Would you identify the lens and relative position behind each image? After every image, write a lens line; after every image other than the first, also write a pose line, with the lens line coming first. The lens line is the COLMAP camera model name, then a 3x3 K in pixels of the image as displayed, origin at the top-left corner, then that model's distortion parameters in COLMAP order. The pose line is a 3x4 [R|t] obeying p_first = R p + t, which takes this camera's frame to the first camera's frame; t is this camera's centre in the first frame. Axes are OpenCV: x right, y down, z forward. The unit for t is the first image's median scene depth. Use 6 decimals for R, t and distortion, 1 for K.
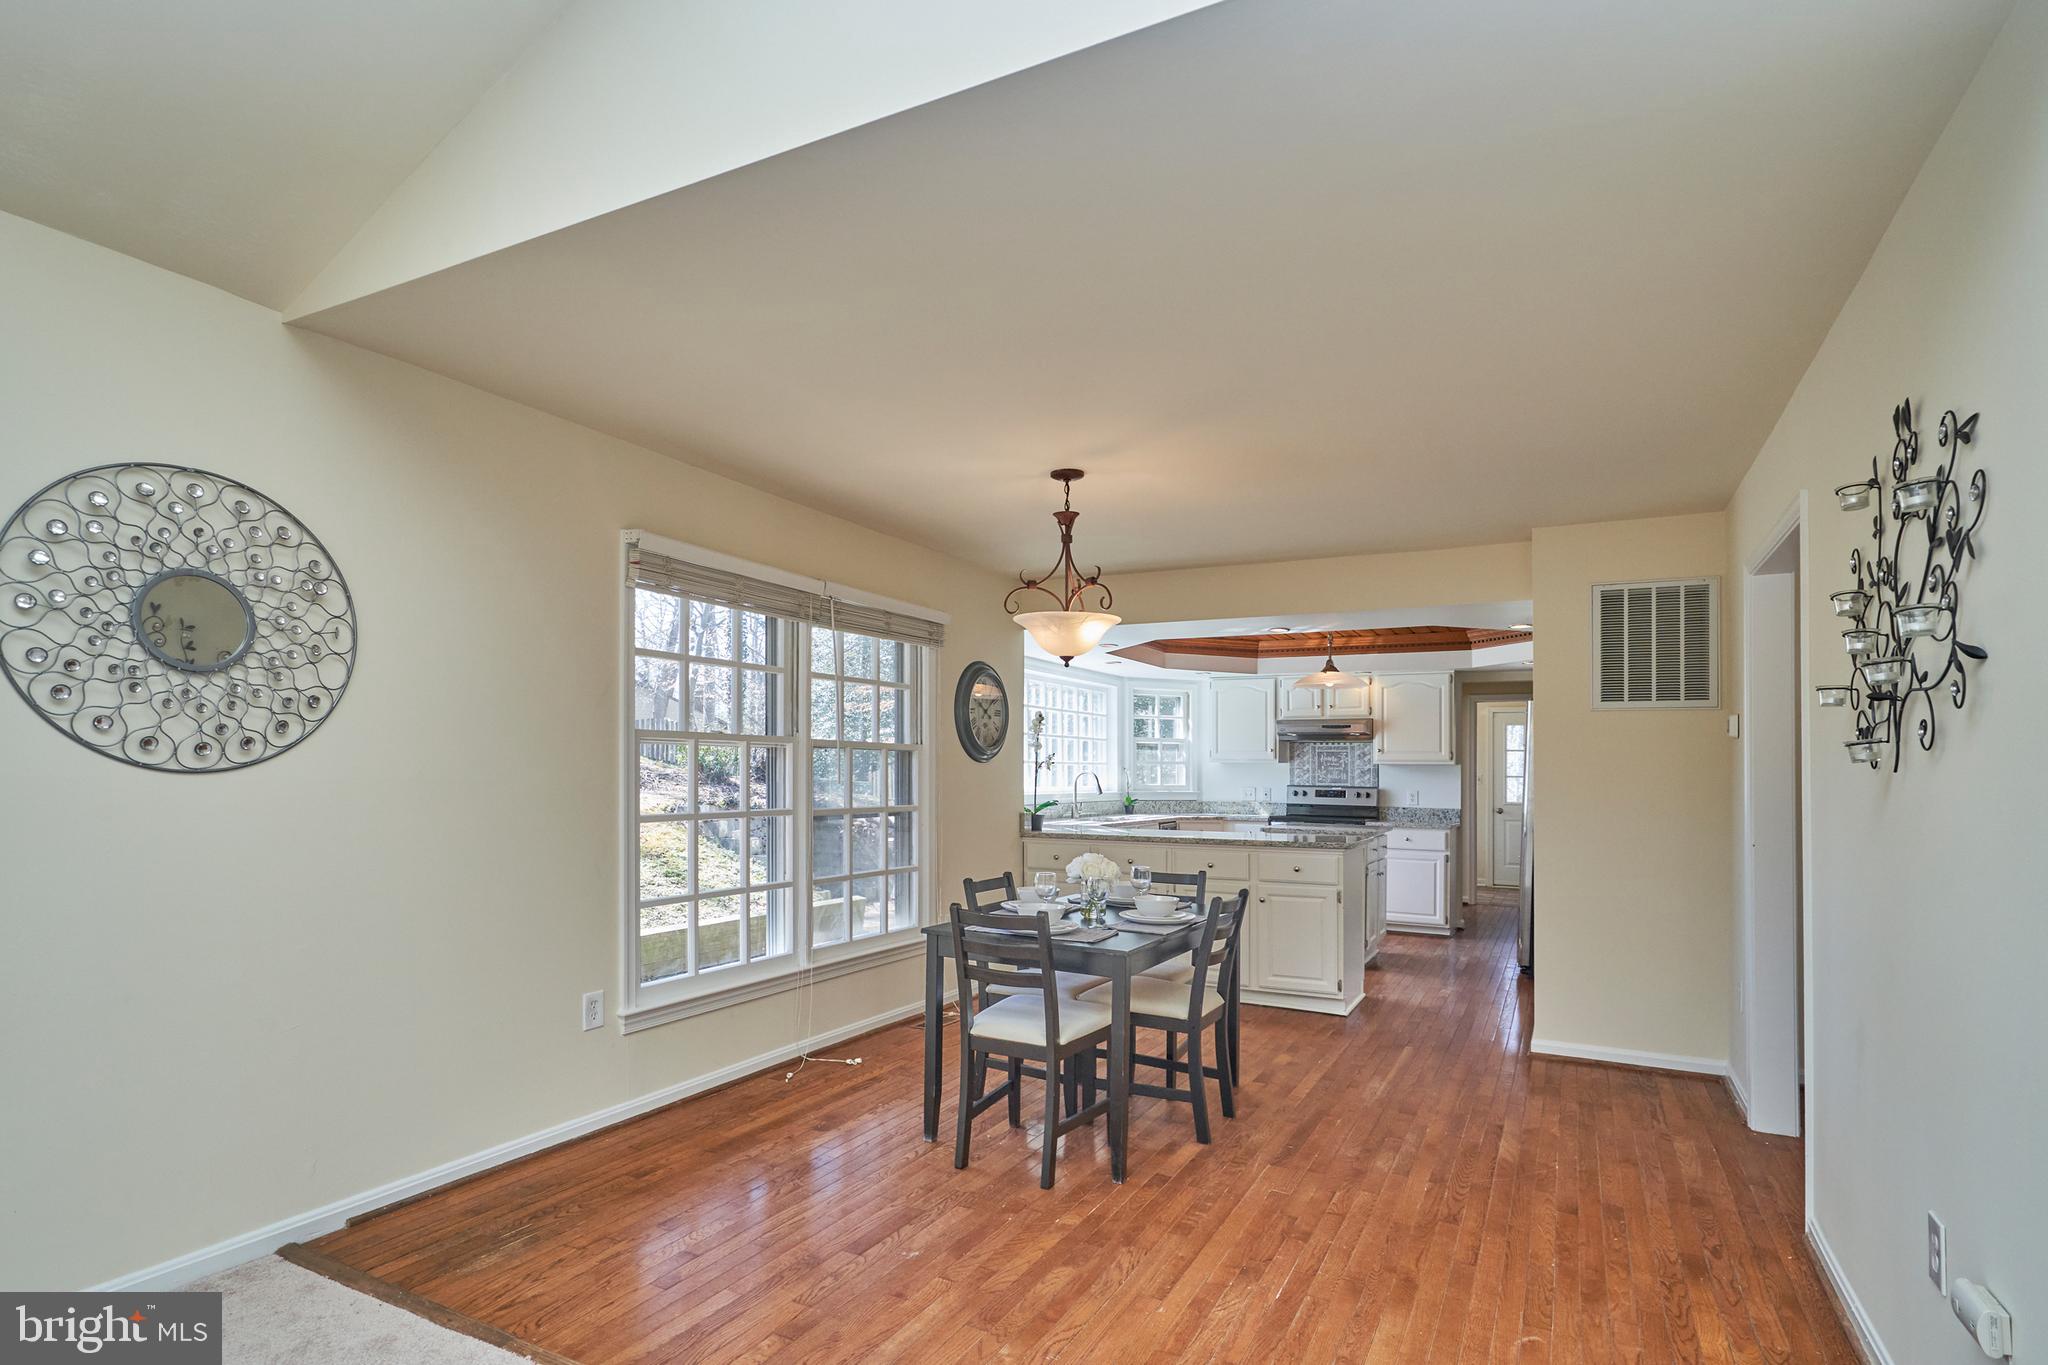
lens RADIAL K [[1027.4, 0, 970.4], [0, 1027.4, 748.8], [0, 0, 1]] dist [-0.000507, 0.000610]
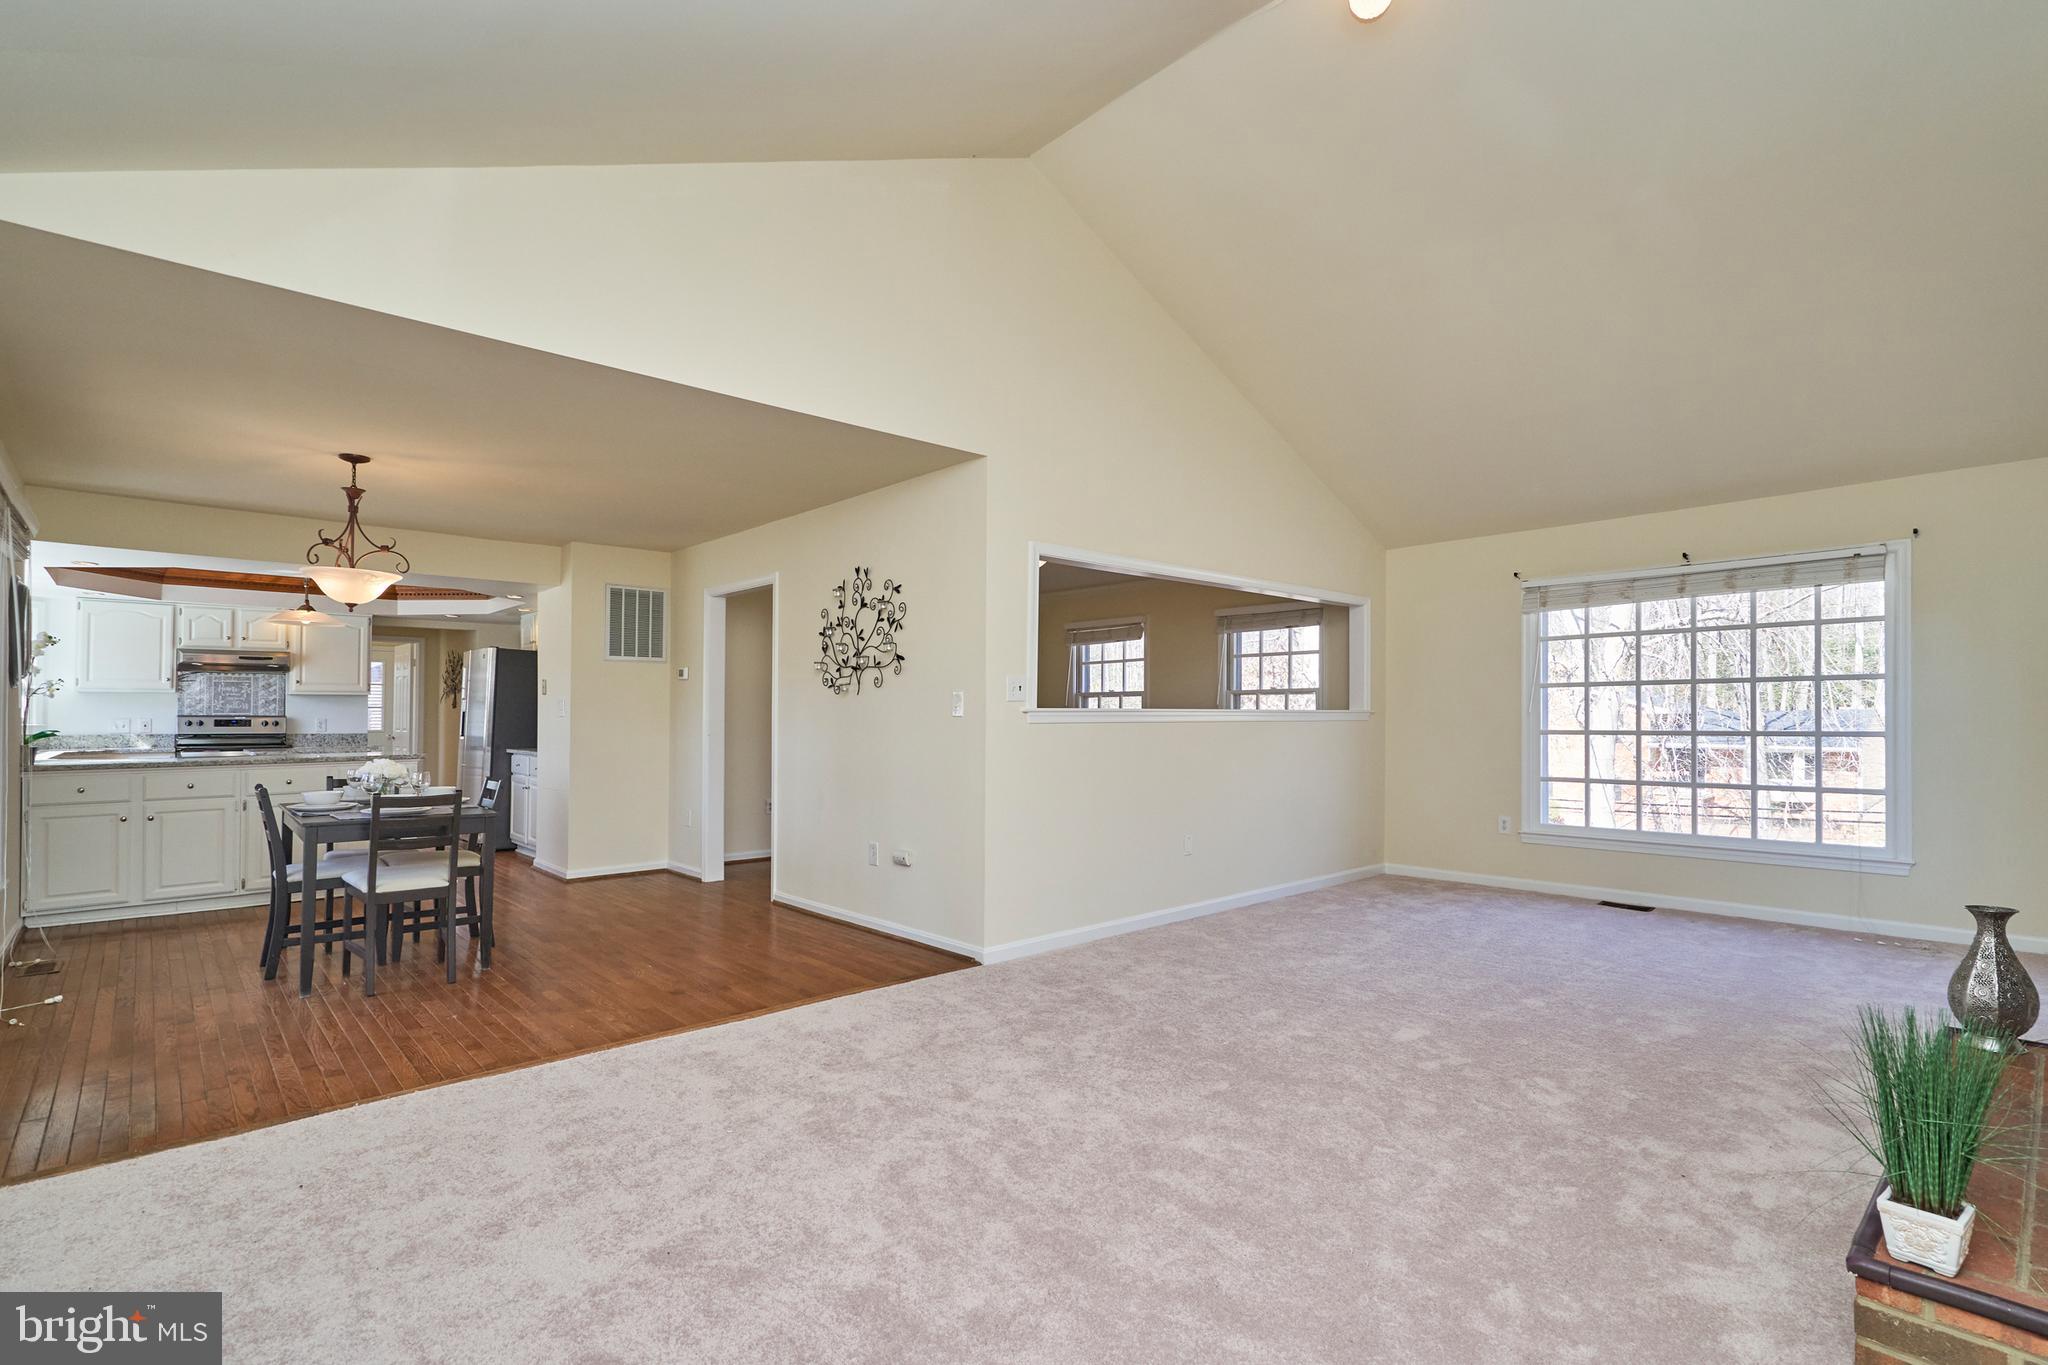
lens RADIAL K [[1017.1, 0, 1055.2], [0, 1017.1, 683.9], [0, 0, 1]] dist [-0.003120, -0.000771]
pose [[0.299283, 0.015989, 0.954030, -0.383532], [-0.016000, 0.999803, -0.011737, 0.003718], [-0.954030, -0.011752, 0.299480, -0.085730]]
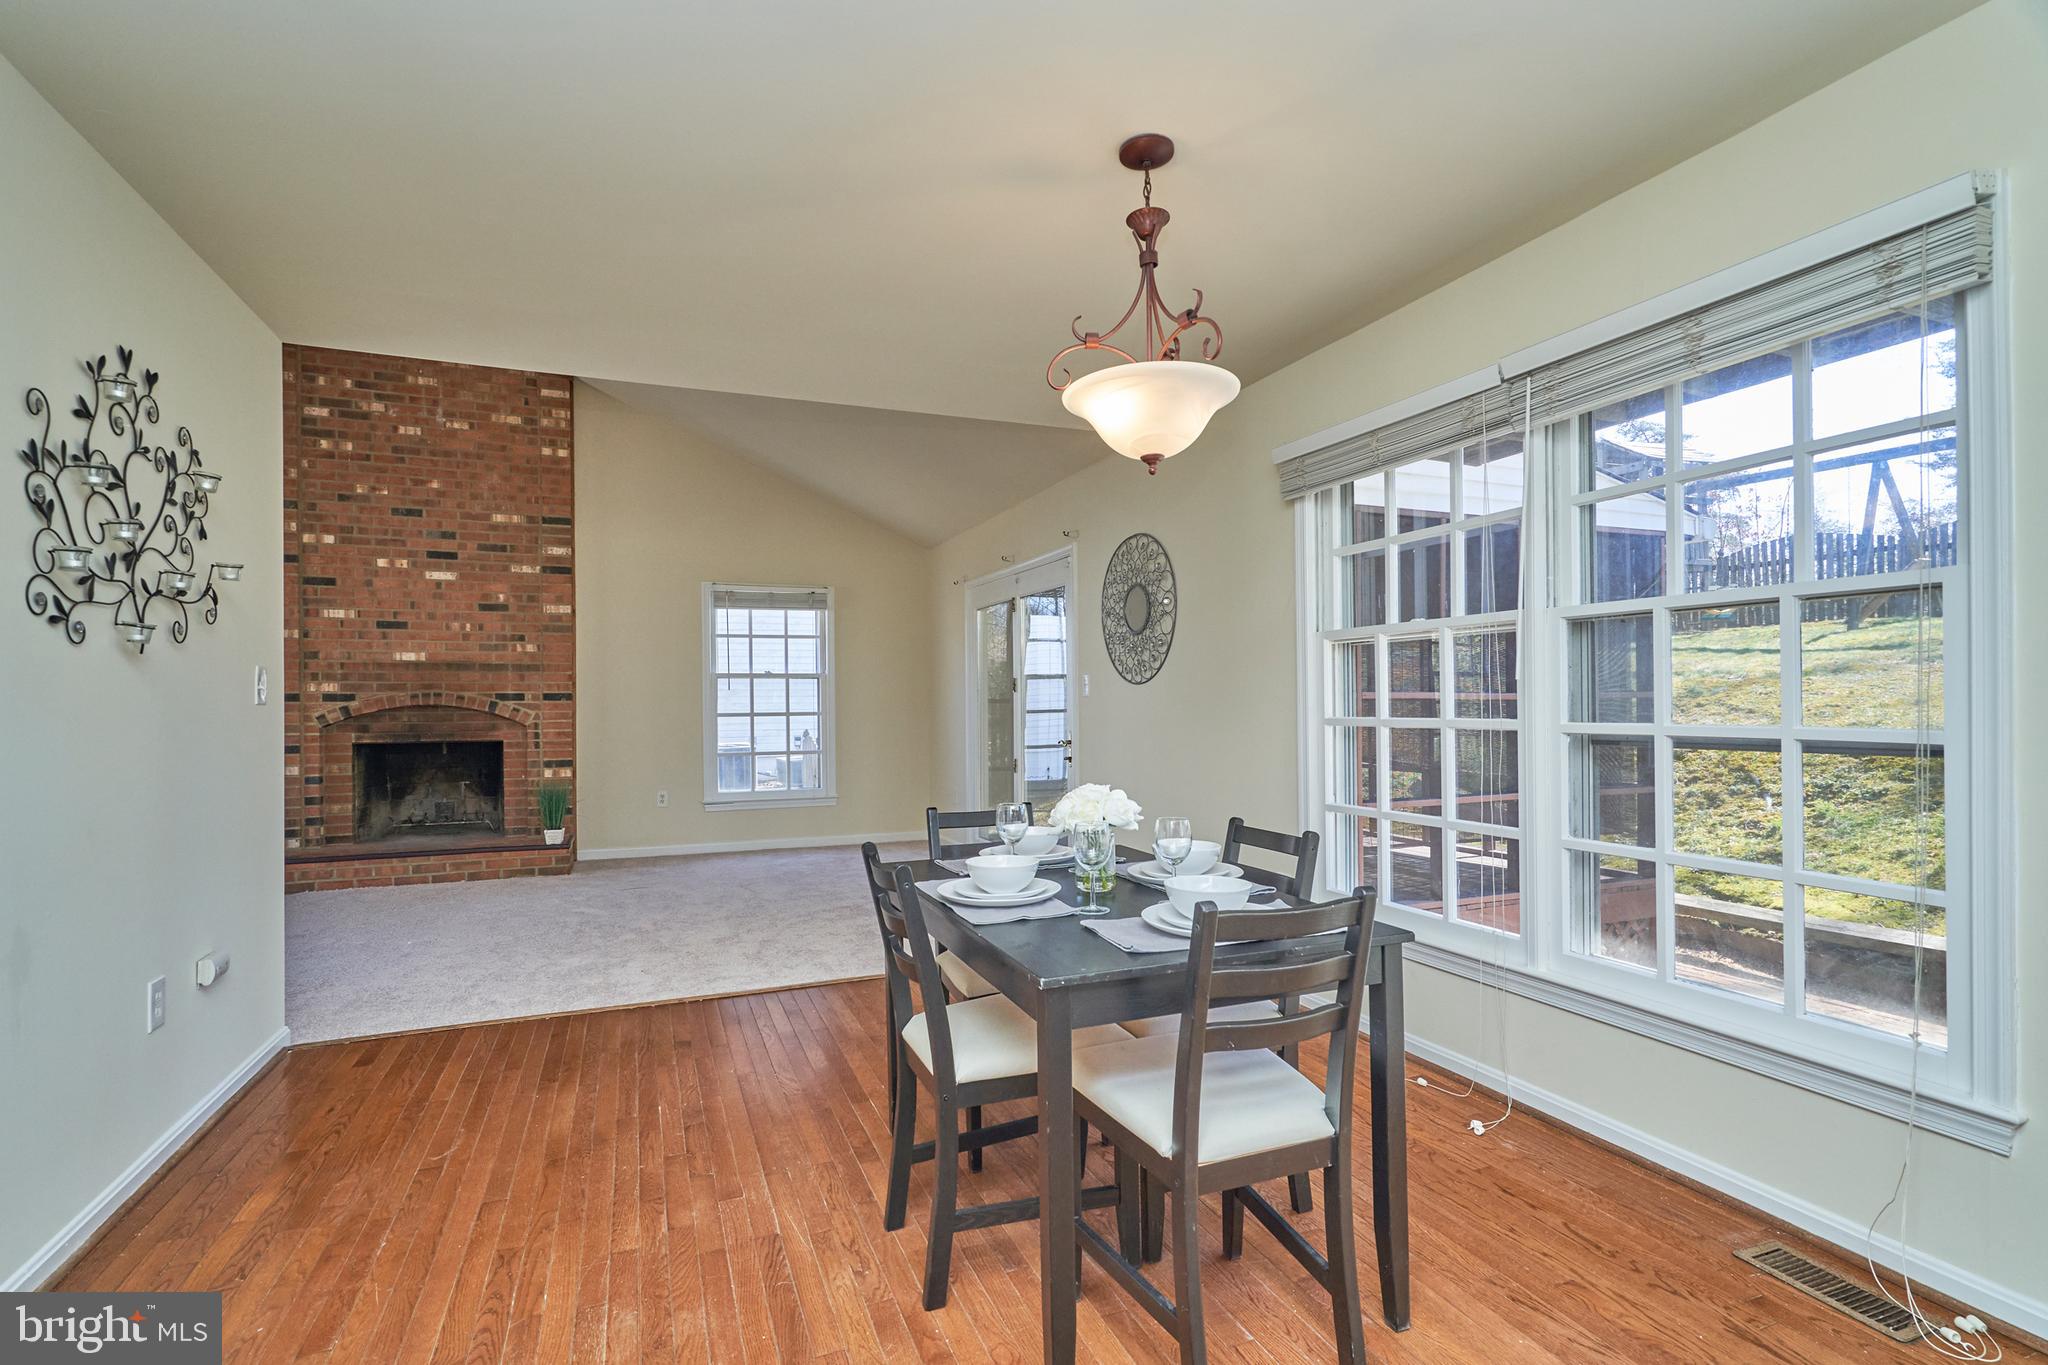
lens RADIAL K [[937.2, 0, 997.0], [0, 937.2, 704.2], [0, 0, 1]] dist [0.003336, 0.000520]
pose [[-0.619096, -0.005291, -0.785297, 0.278344], [0.017742, 0.999628, -0.020723, 0.029716], [0.785115, -0.026762, -0.618772, 0.607422]]
